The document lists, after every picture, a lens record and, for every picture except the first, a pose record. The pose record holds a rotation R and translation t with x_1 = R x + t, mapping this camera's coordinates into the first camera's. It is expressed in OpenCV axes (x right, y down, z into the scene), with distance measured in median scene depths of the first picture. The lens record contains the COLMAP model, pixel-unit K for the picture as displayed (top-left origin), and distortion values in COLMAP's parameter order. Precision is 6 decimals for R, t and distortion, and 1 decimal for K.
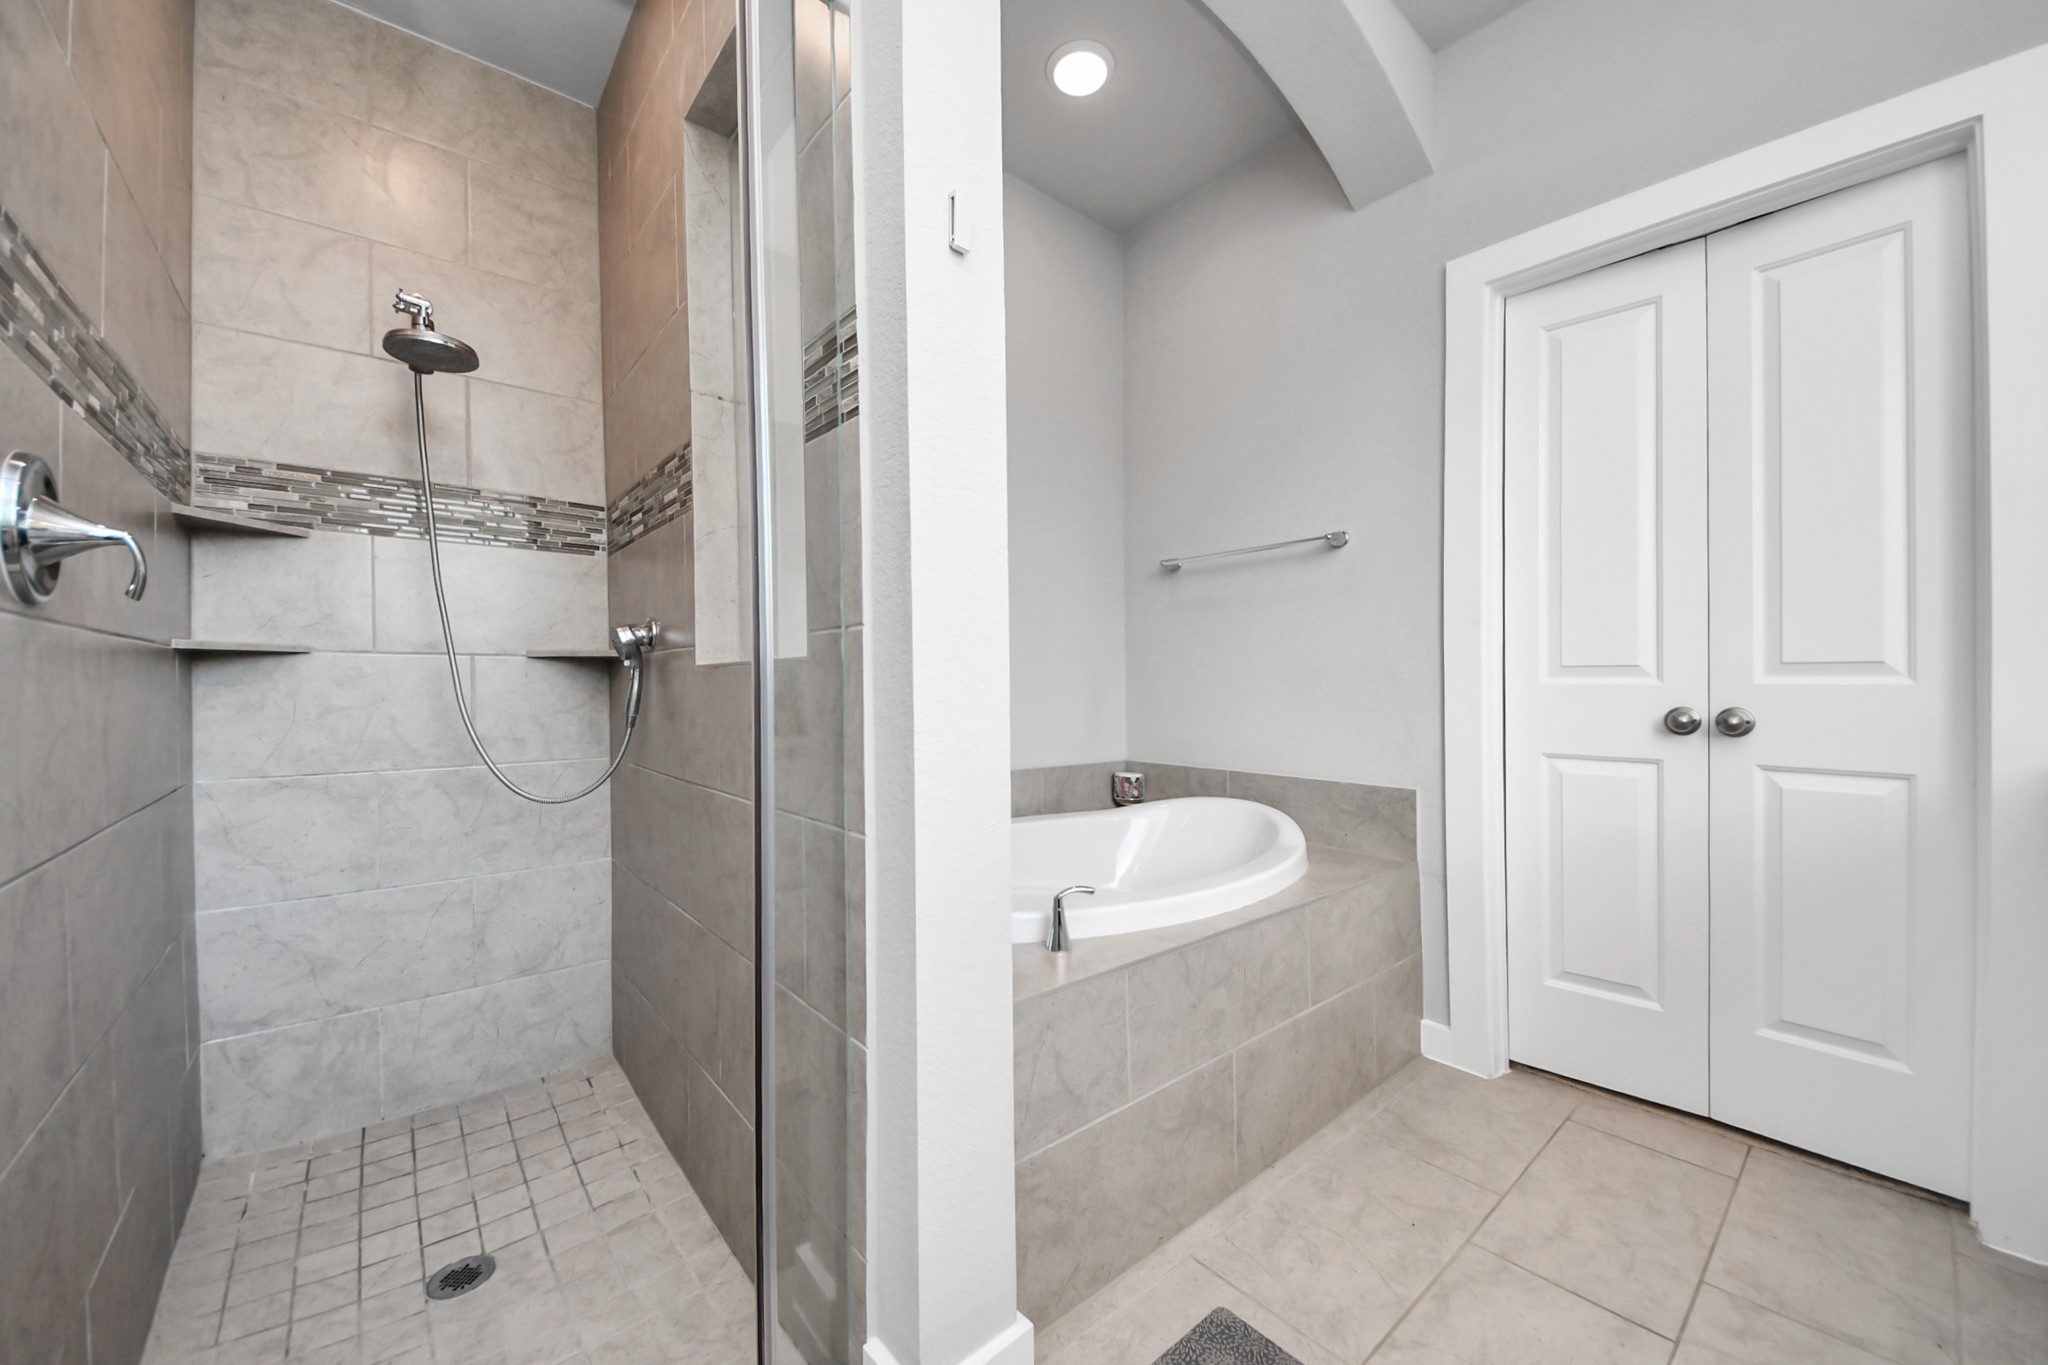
lens RADIAL K [[740.4, 0, 1038.7], [0, 740.4, 690.3], [0, 0, 1]] dist [0.000060, 0.000014]
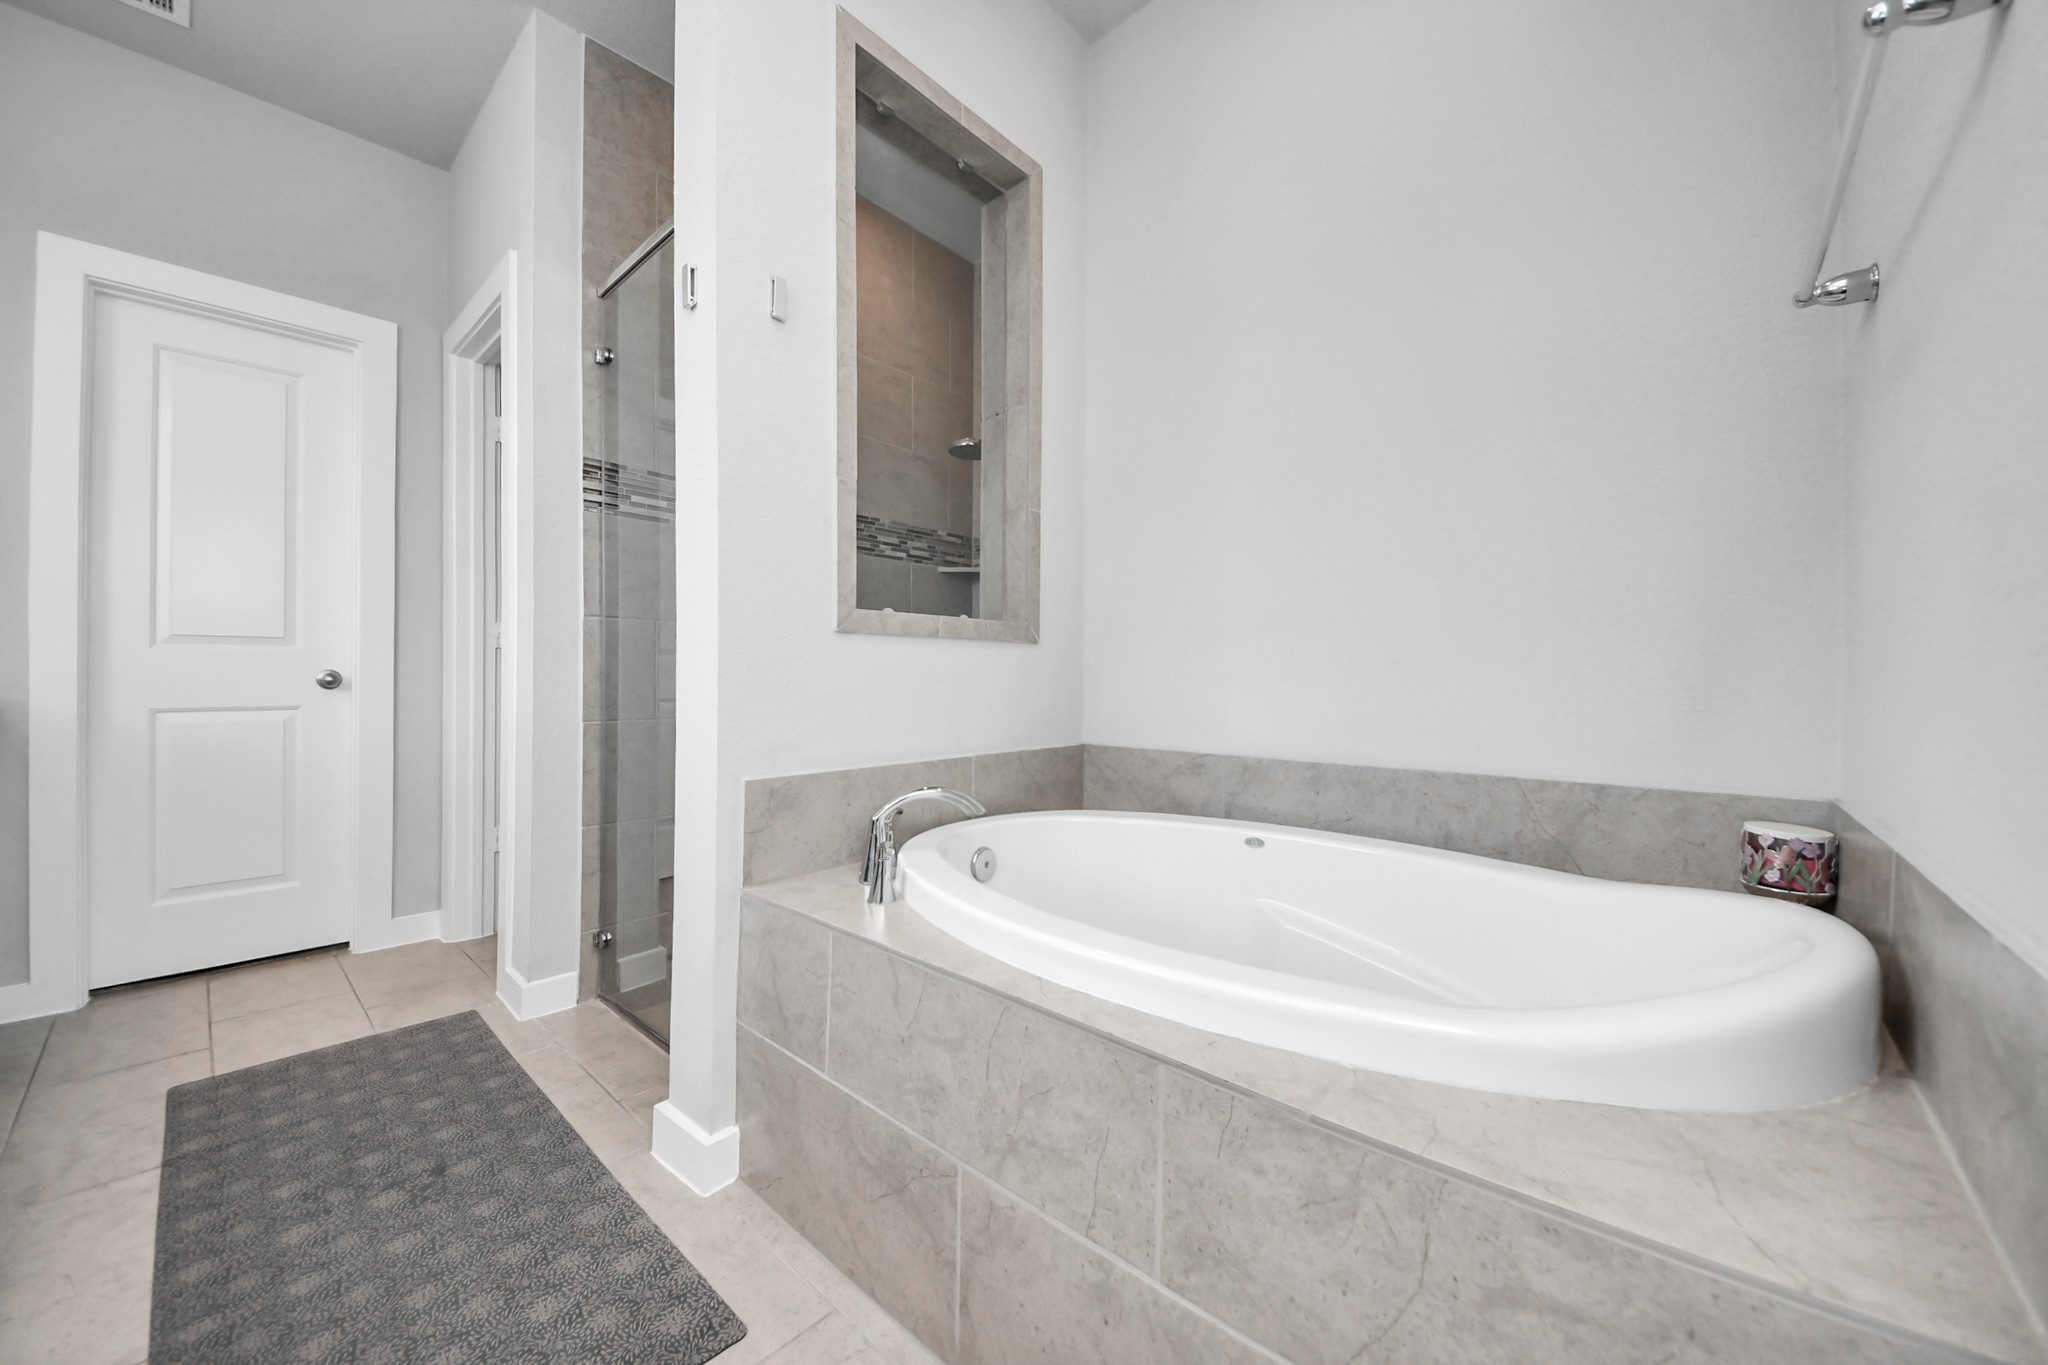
lens RADIAL K [[740.4, 0, 1038.7], [0, 740.4, 690.3], [0, 0, 1]] dist [0.000060, 0.000014]
pose [[0.149377, 0.011893, -0.988709, 0.935883], [-0.007349, 0.999913, 0.010918, 0.059001], [0.988753, 0.005636, 0.149452, 0.985549]]
